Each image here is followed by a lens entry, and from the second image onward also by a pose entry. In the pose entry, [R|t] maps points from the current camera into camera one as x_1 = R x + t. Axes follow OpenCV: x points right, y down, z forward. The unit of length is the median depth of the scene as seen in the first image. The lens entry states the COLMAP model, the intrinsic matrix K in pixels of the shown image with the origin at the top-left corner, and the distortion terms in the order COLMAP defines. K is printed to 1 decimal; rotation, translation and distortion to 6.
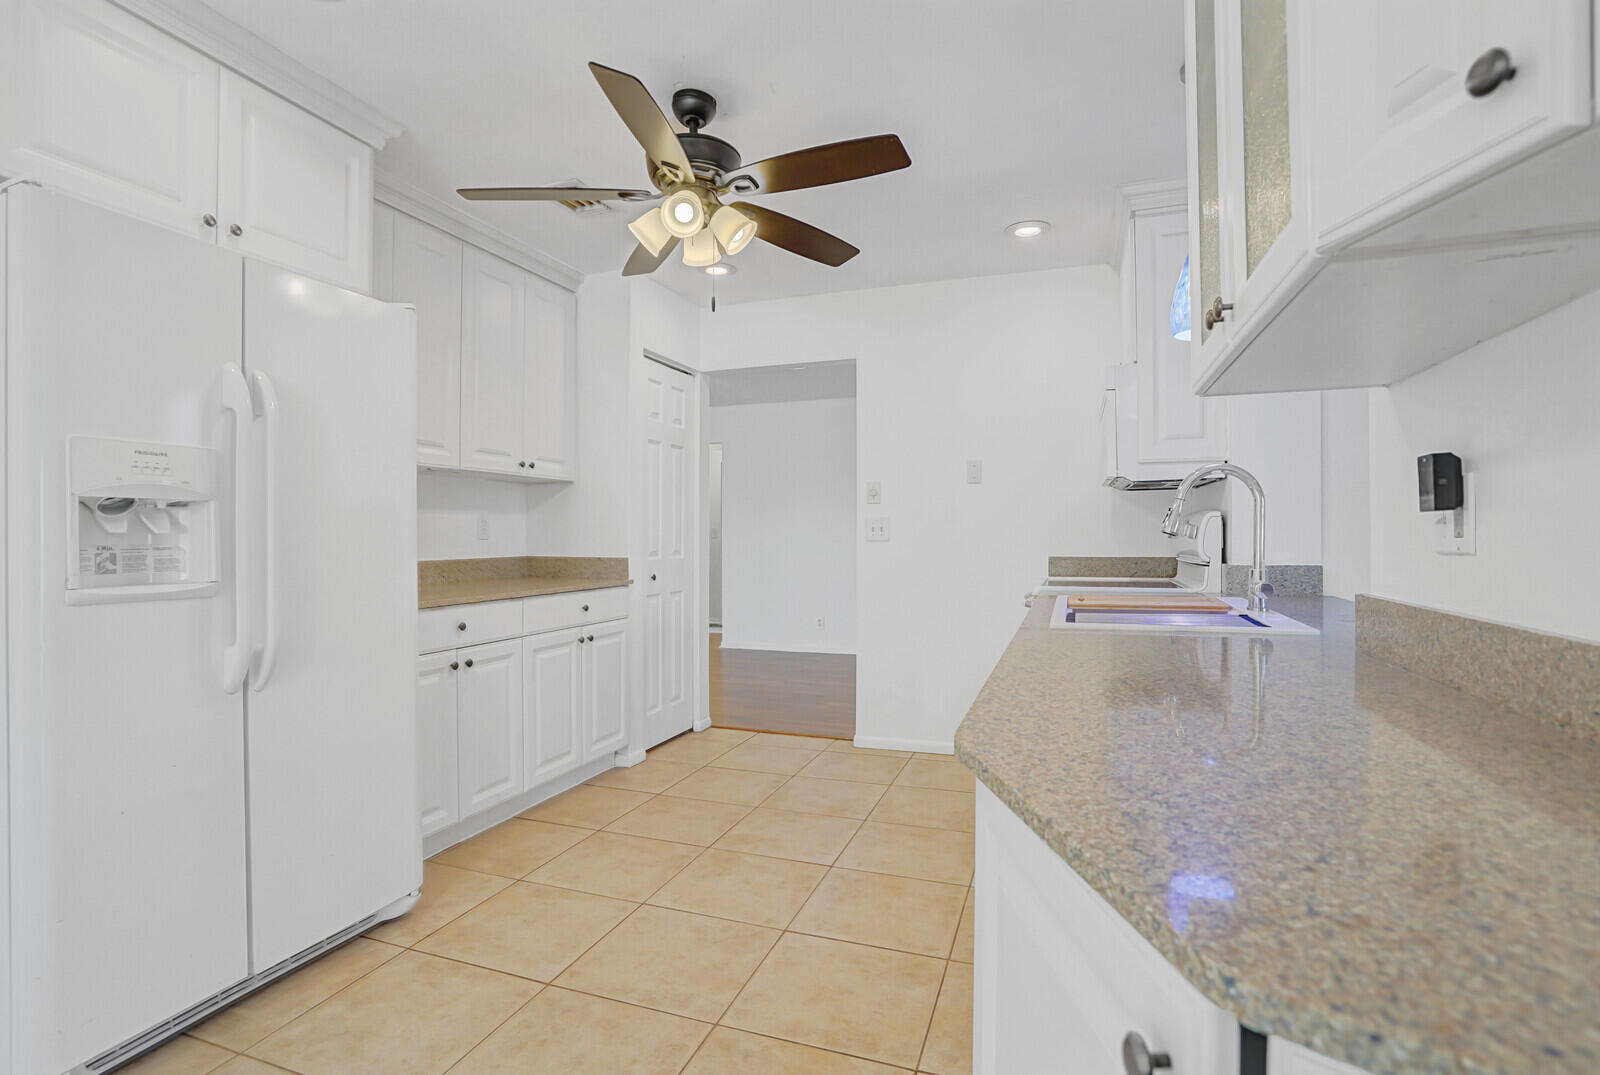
lens RADIAL K [[788.8, 0, 778.7], [0, 788.8, 537.9], [0, 0, 1]] dist [-0.048782, -0.000093]
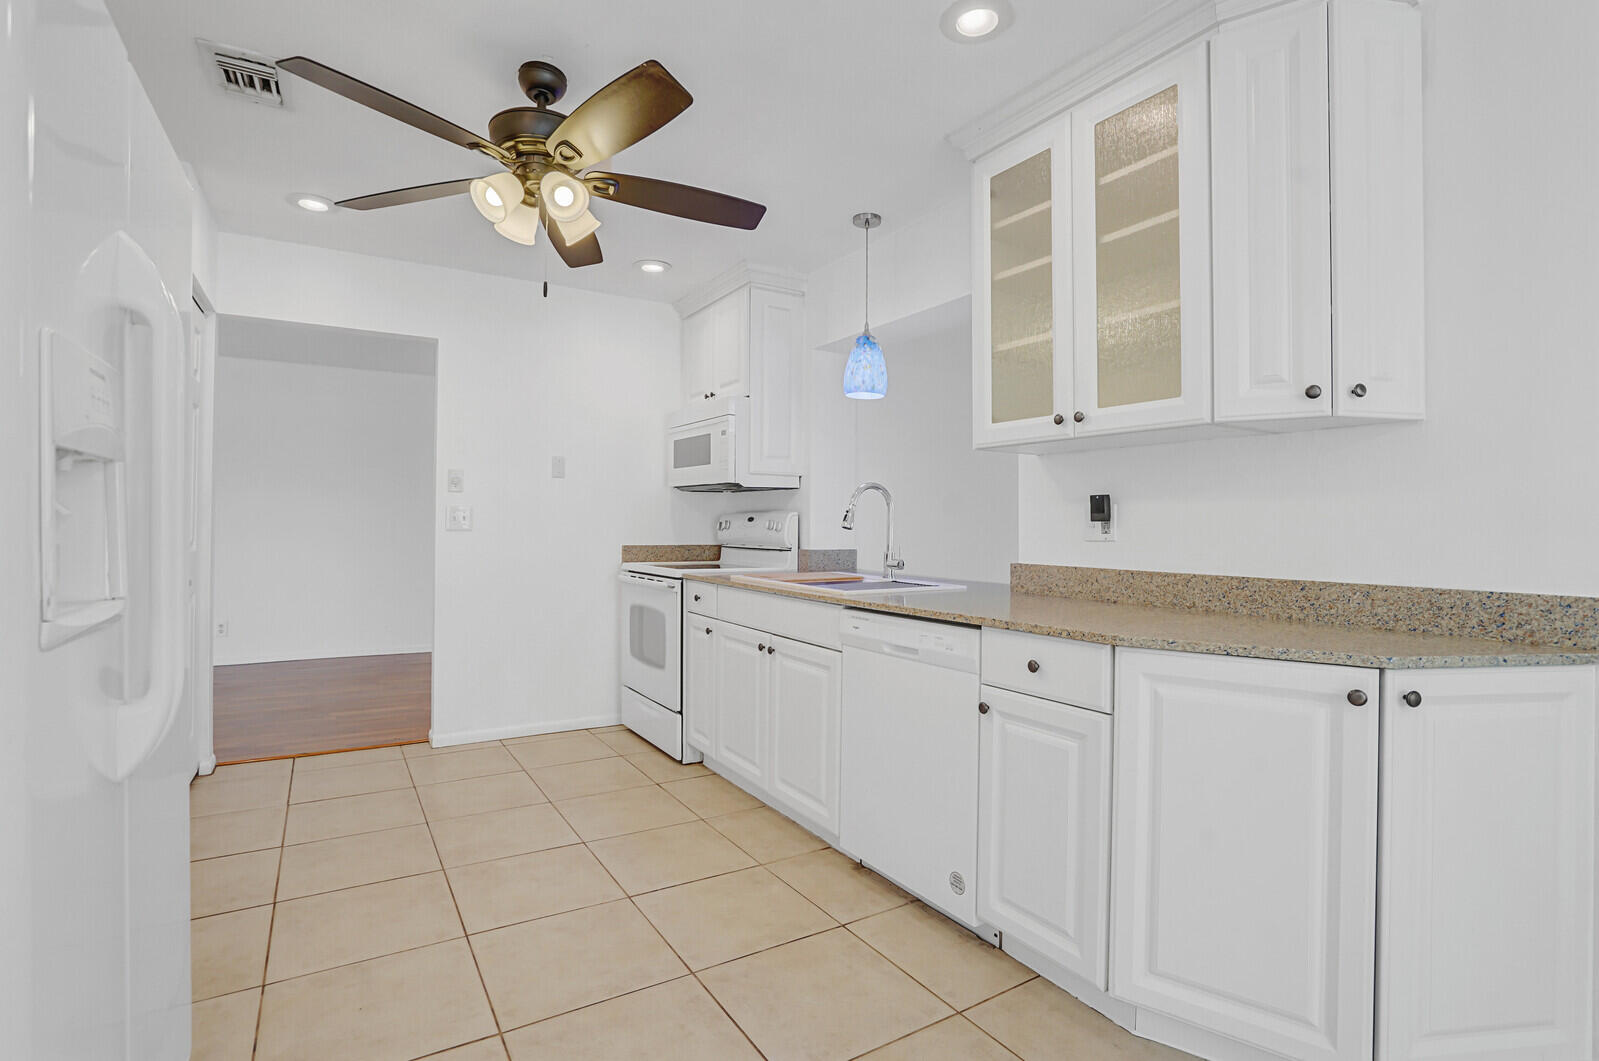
lens RADIAL K [[769.2, 0, 795.8], [0, 769.2, 529.1], [0, 0, 1]] dist [-0.041674, 0.015882]
pose [[0.611772, 0.006957, 0.791003, -0.428359], [-0.009936, 0.999950, -0.001110, -0.001200], [-0.790972, -0.007181, 0.611811, 0.115113]]
